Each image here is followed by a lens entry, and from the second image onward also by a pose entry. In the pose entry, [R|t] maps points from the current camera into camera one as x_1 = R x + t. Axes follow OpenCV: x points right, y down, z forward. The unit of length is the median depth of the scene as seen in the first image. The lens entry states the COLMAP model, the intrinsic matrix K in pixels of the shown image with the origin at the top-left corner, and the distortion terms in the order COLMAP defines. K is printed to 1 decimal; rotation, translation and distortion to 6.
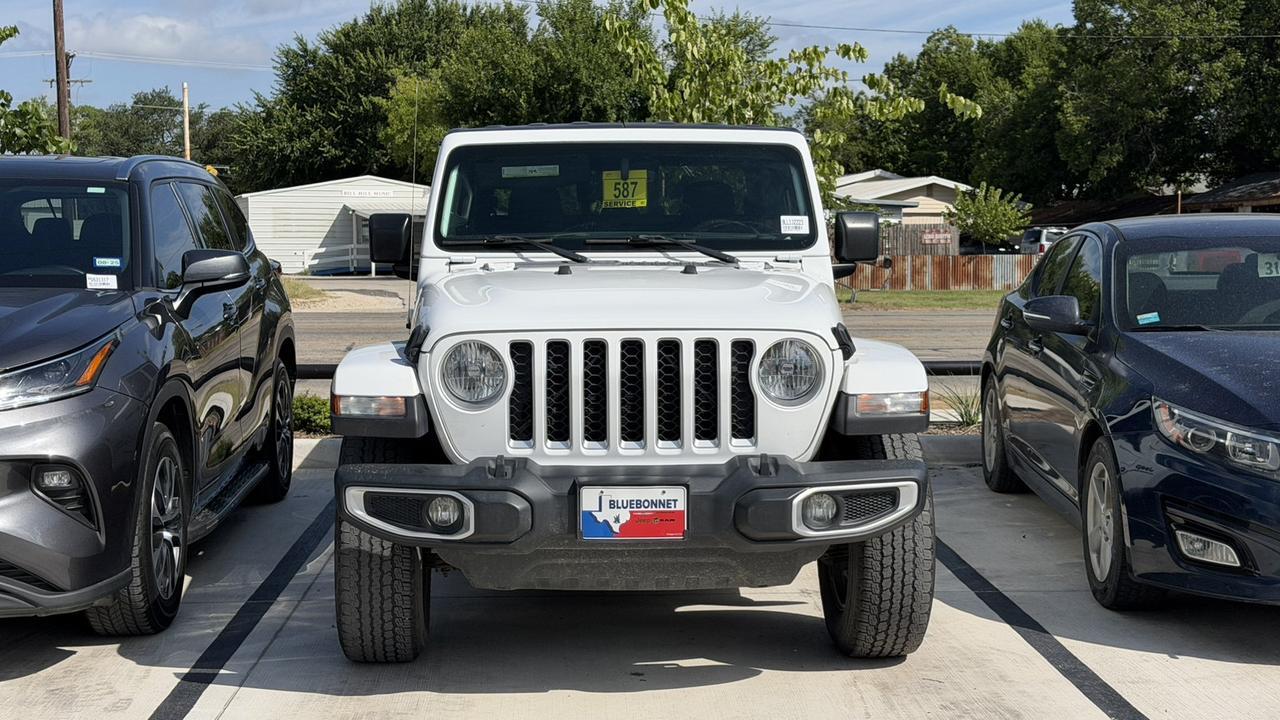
lens RADIAL K [[1794.7, 0, 640.0], [0, 1794.7, 360.0], [0, 0, 1]] dist [0.140276, -0.005941]
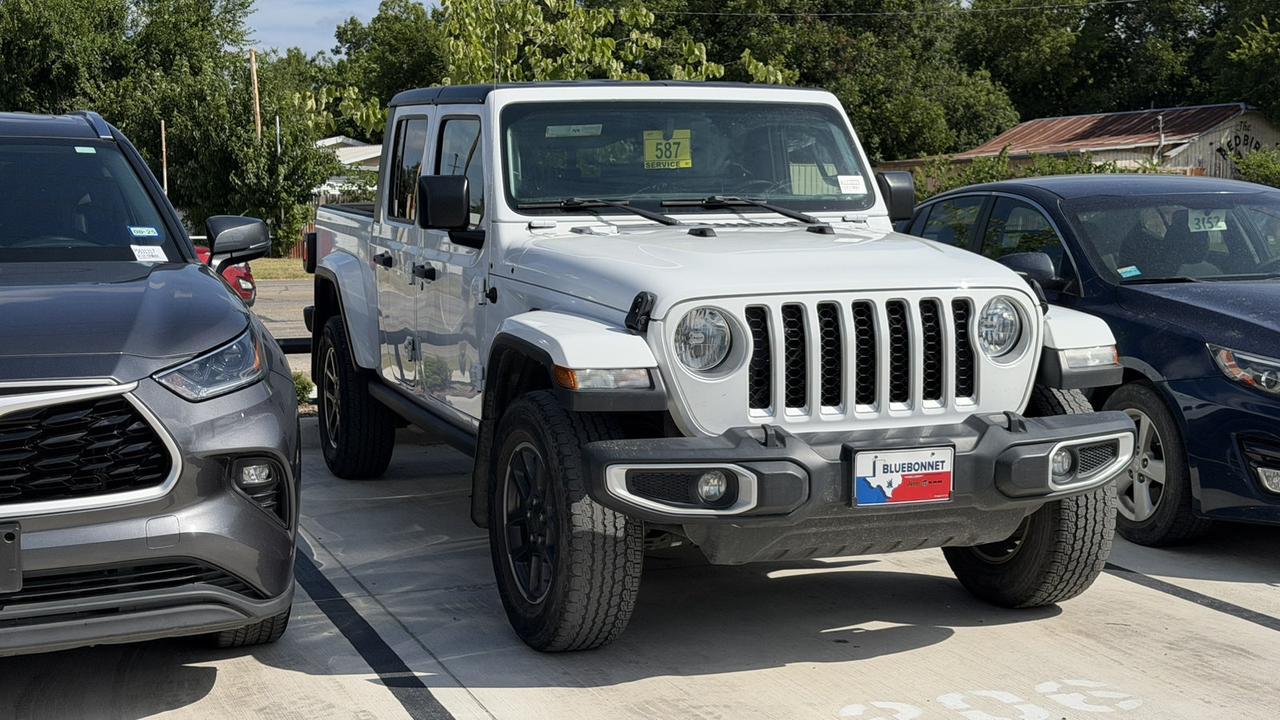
lens RADIAL K [[1794.7, 0, 640.0], [0, 1794.7, 360.0], [0, 0, 1]] dist [0.140276, -0.005941]
pose [[0.951474, -0.035180, 0.305712, -0.414121], [0.029756, 0.999307, 0.022386, -0.004625], [-0.306287, -0.012203, 0.951861, 0.101005]]
